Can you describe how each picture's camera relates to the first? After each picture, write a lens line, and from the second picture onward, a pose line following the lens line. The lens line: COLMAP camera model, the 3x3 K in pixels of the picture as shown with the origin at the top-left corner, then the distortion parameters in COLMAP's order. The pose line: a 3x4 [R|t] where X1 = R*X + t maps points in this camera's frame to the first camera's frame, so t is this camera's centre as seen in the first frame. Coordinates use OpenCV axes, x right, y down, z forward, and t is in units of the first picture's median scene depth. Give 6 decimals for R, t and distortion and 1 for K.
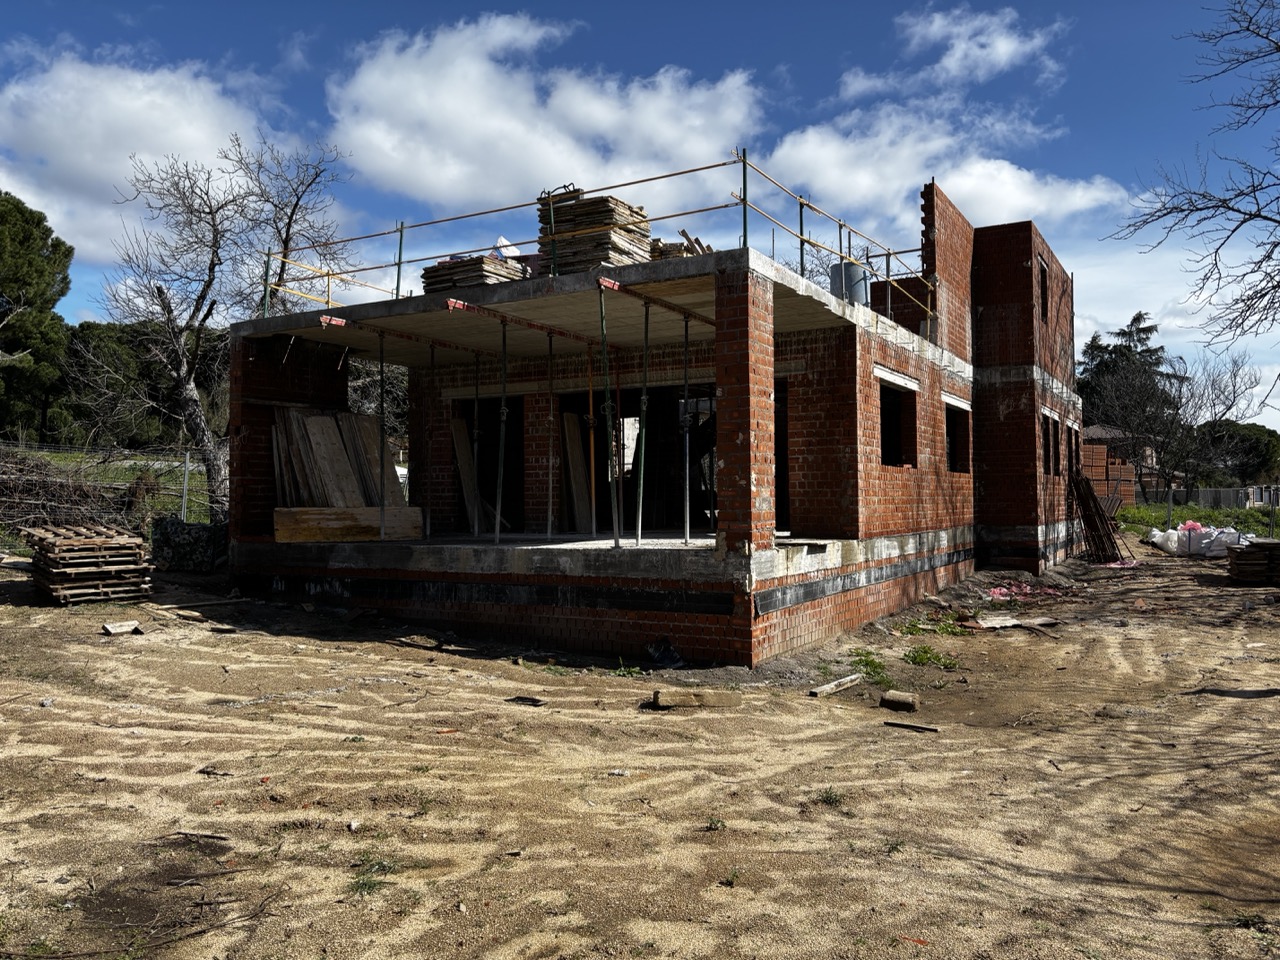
lens RADIAL K [[974.0, 0, 649.7], [0, 974.0, 469.2], [0, 0, 1]] dist [0.048328, -0.063598]
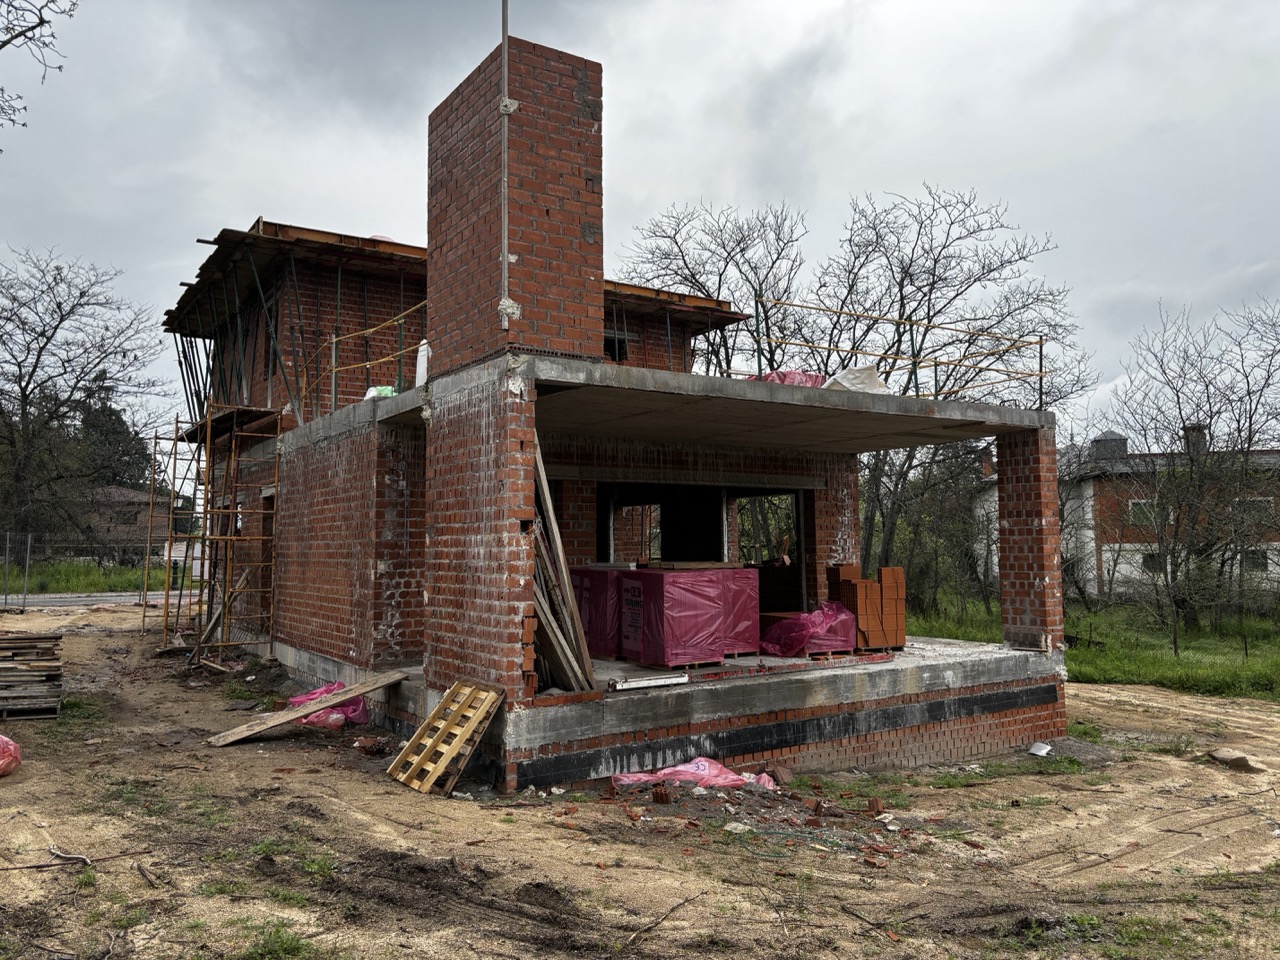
lens RADIAL K [[974.0, 0, 651.4], [0, 974.0, 472.5], [0, 0, 1]] dist [0.048328, -0.063598]
pose [[0.446241, 0.071267, 0.892071, -0.679537], [-0.022980, 0.997408, -0.068188, -0.024352], [-0.894618, 0.009929, 0.446722, 0.470780]]
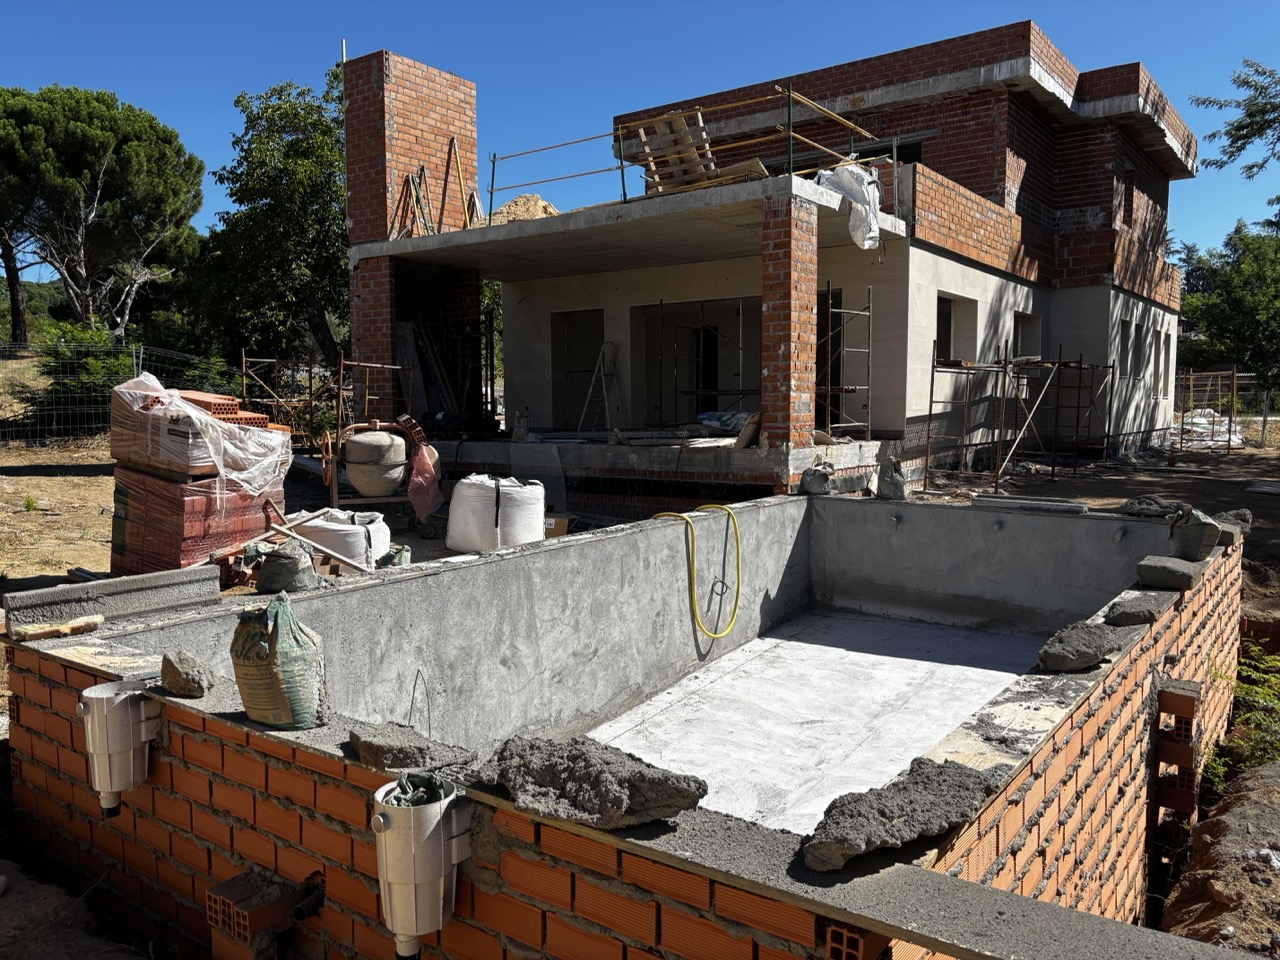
lens RADIAL K [[974.0, 0, 647.3], [0, 974.0, 492.1], [0, 0, 1]] dist [0.048328, -0.063598]
pose [[0.993373, 0.011003, -0.114407, 0.036638], [0.002960, 0.992628, 0.121164, -0.002525], [0.114897, -0.120700, 0.986017, -0.085072]]
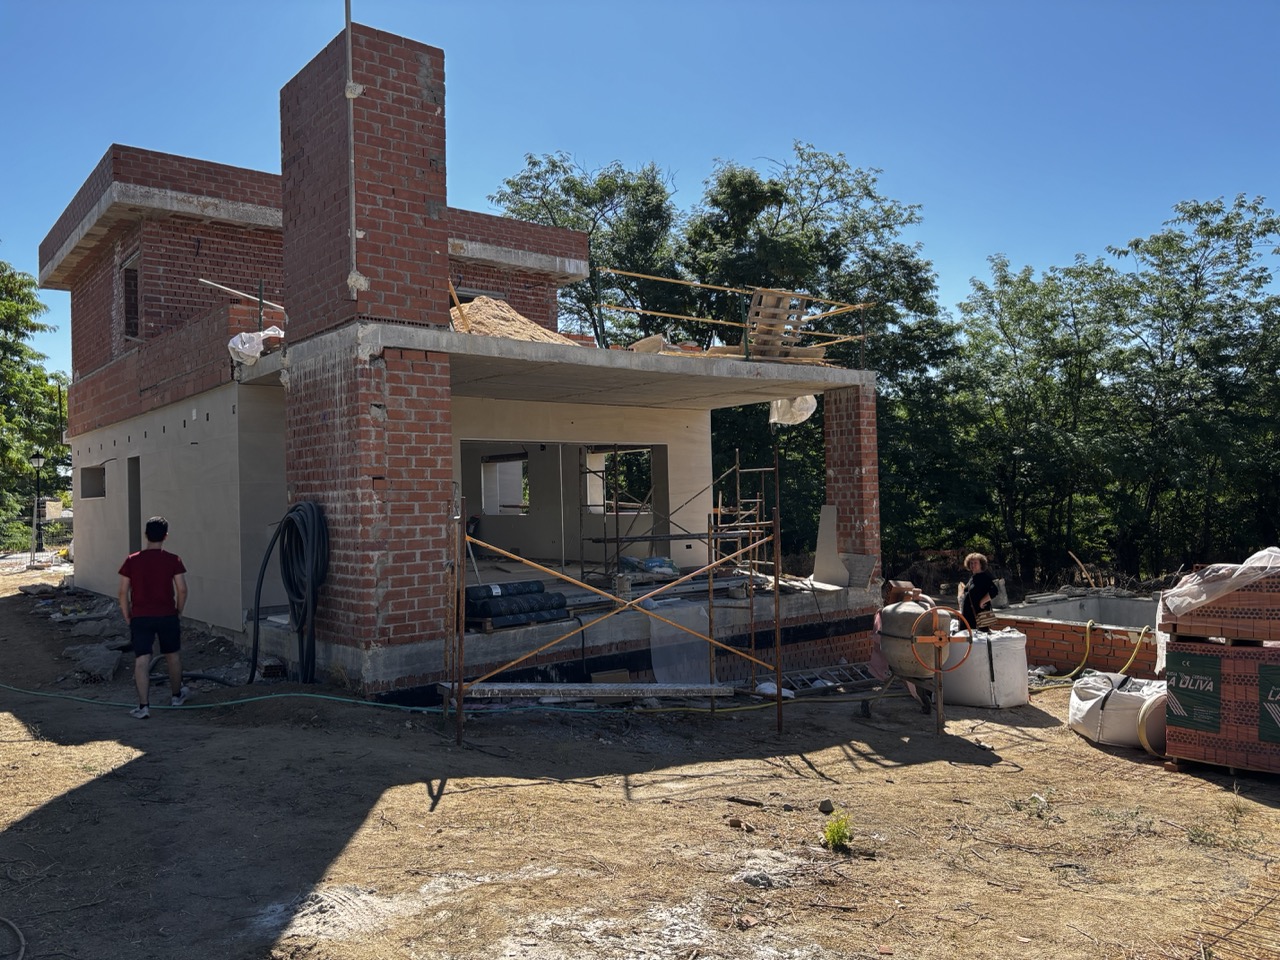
lens RADIAL K [[974.0, 0, 641.7], [0, 974.0, 473.1], [0, 0, 1]] dist [0.048328, -0.063598]
pose [[0.355045, 0.020280, 0.934629, -0.716756], [-0.006886, 0.999794, -0.019078, -0.025062], [-0.934824, 0.000337, 0.355112, 0.424105]]
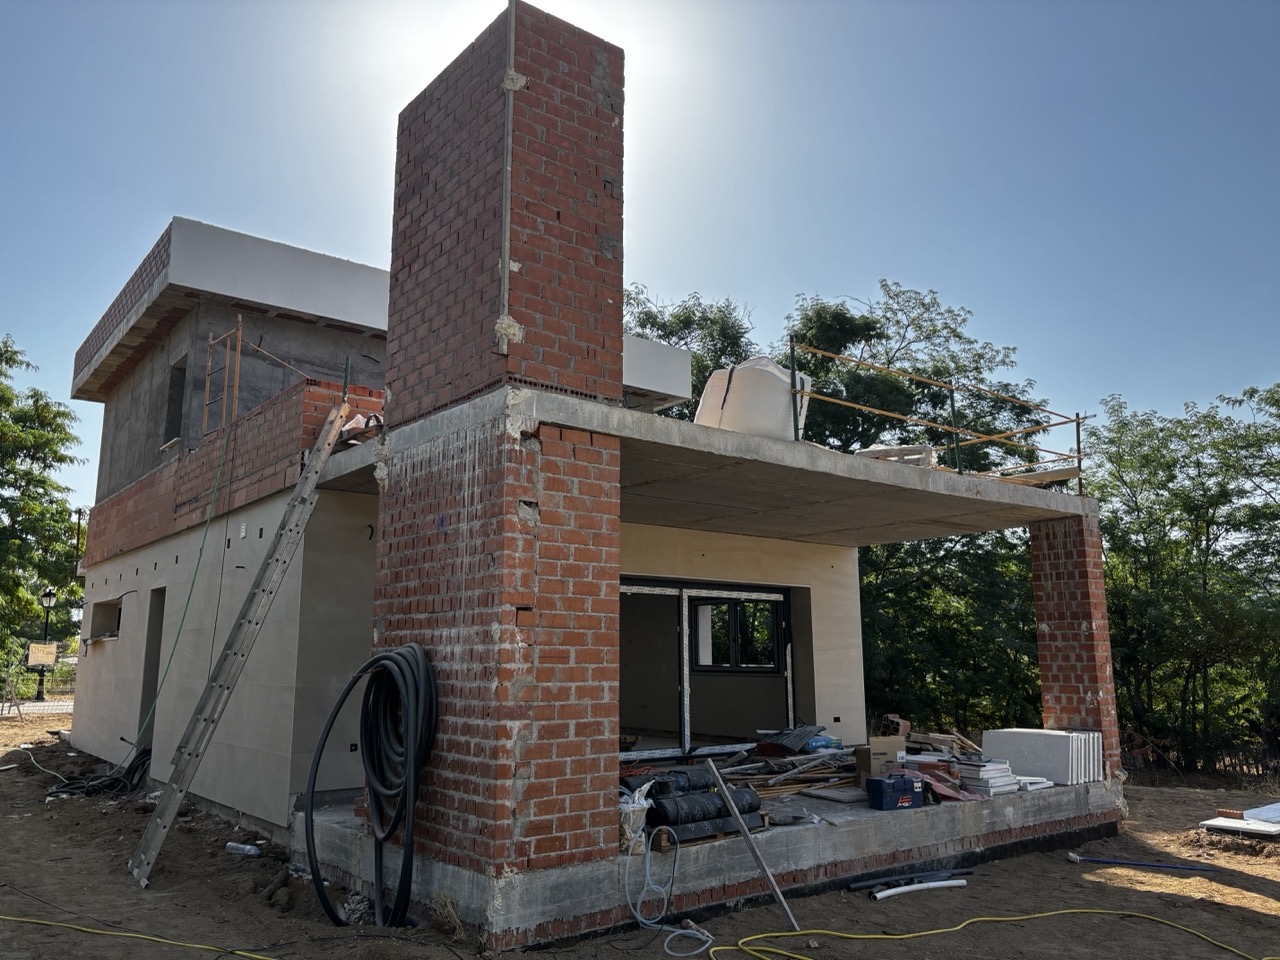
lens RADIAL K [[974.0, 0, 643.7], [0, 974.0, 474.7], [0, 0, 1]] dist [0.048328, -0.063598]
pose [[0.367386, 0.178499, 0.912779, -0.600814], [-0.031452, 0.983234, -0.179618, -0.017676], [-0.929537, 0.037281, 0.366840, 0.561143]]
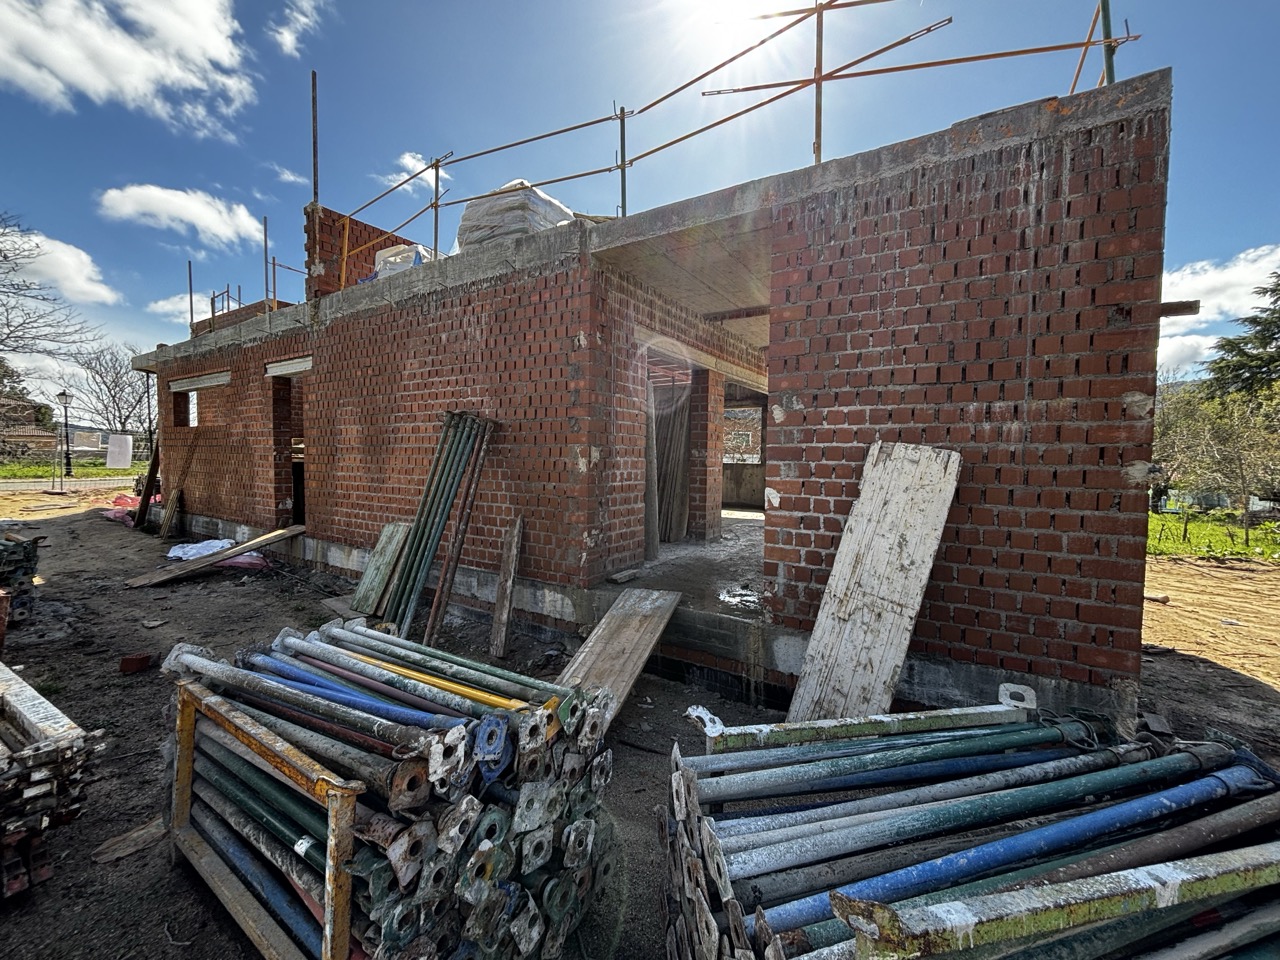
lens RADIAL K [[525.9, 0, 654.0], [0, 525.9, 476.5], [0, 0, 1]] dist [0.001451, -0.000944]
pose [[0.046179, -0.037880, 0.998215, -0.455767], [-0.042466, 0.998303, 0.039848, -0.004118], [-0.998030, -0.044230, 0.044492, 0.849012]]
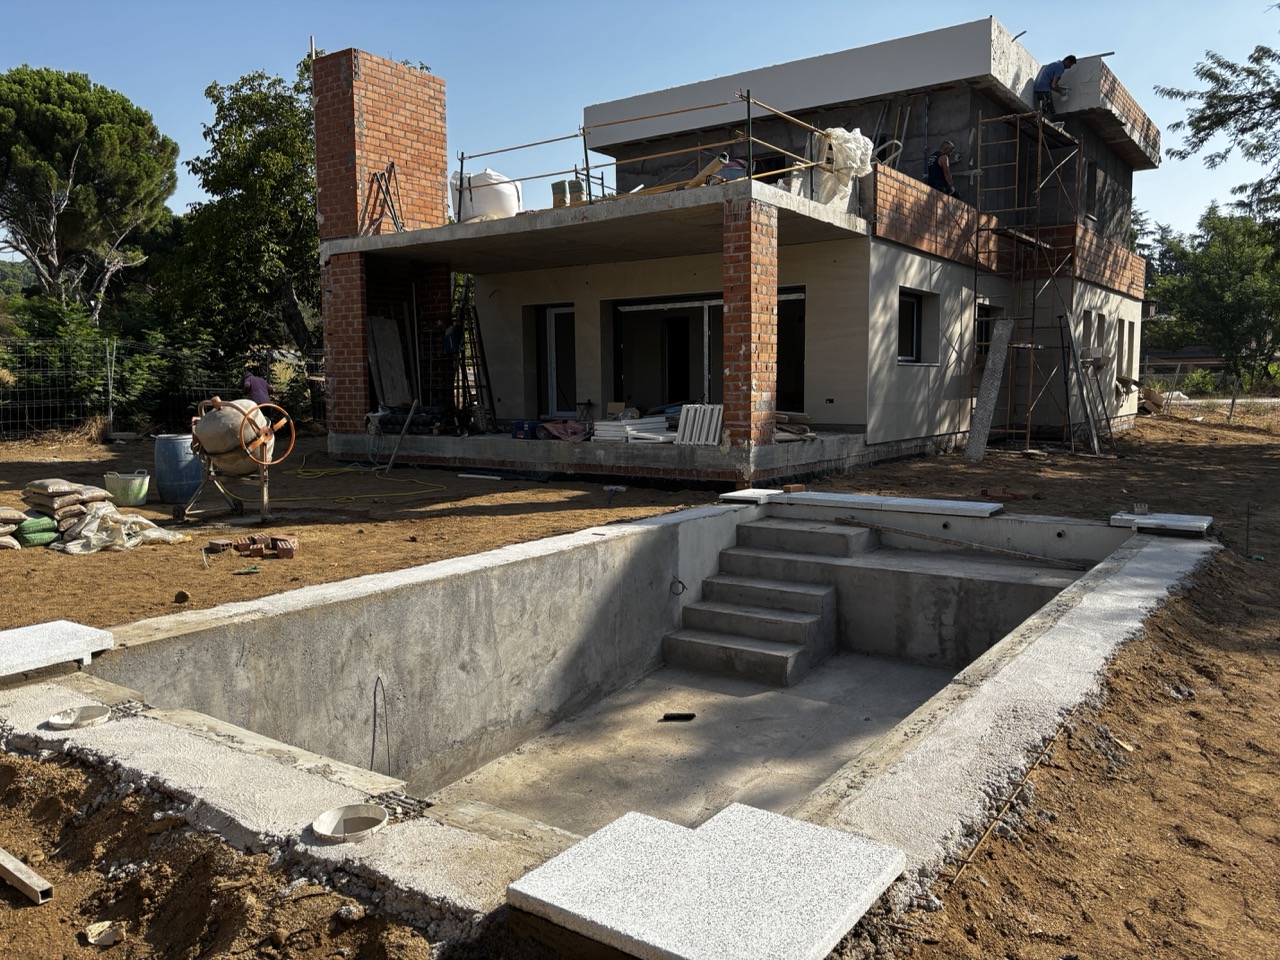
lens RADIAL K [[974.0, 0, 646.4], [0, 974.0, 480.9], [0, 0, 1]] dist [0.048328, -0.063598]
pose [[0.995284, 0.008202, -0.096659, 0.048926], [0.004628, 0.991269, 0.131775, -0.016126], [0.096896, -0.131601, 0.986556, -0.096891]]
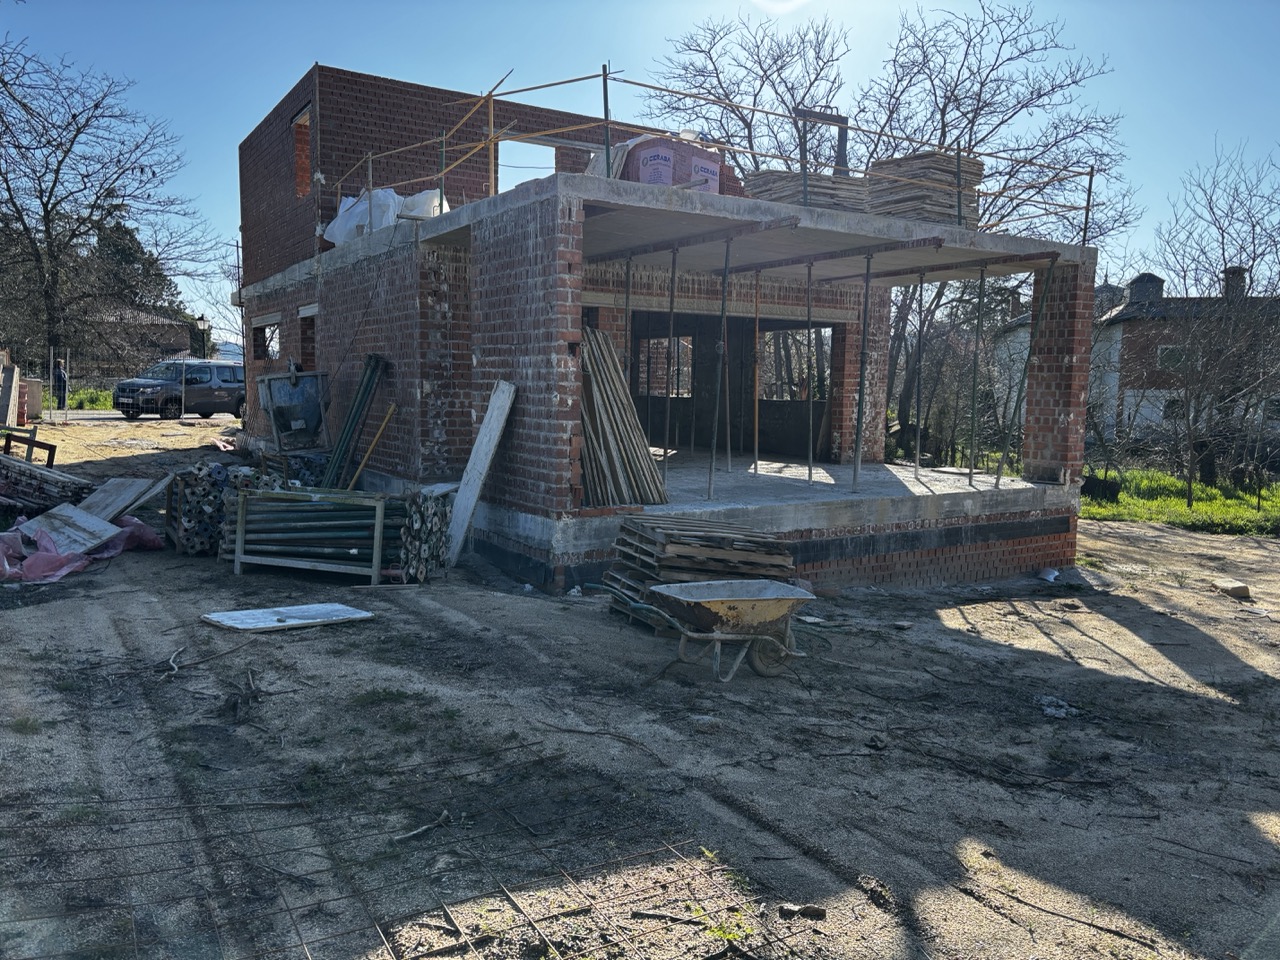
lens RADIAL K [[974.0, 0, 637.7], [0, 974.0, 480.1], [0, 0, 1]] dist [0.048328, -0.063598]
pose [[0.471111, -0.072225, 0.879112, -0.703653], [-0.048015, 0.993065, 0.107318, -0.017749], [-0.880766, -0.092769, 0.464376, 0.473720]]
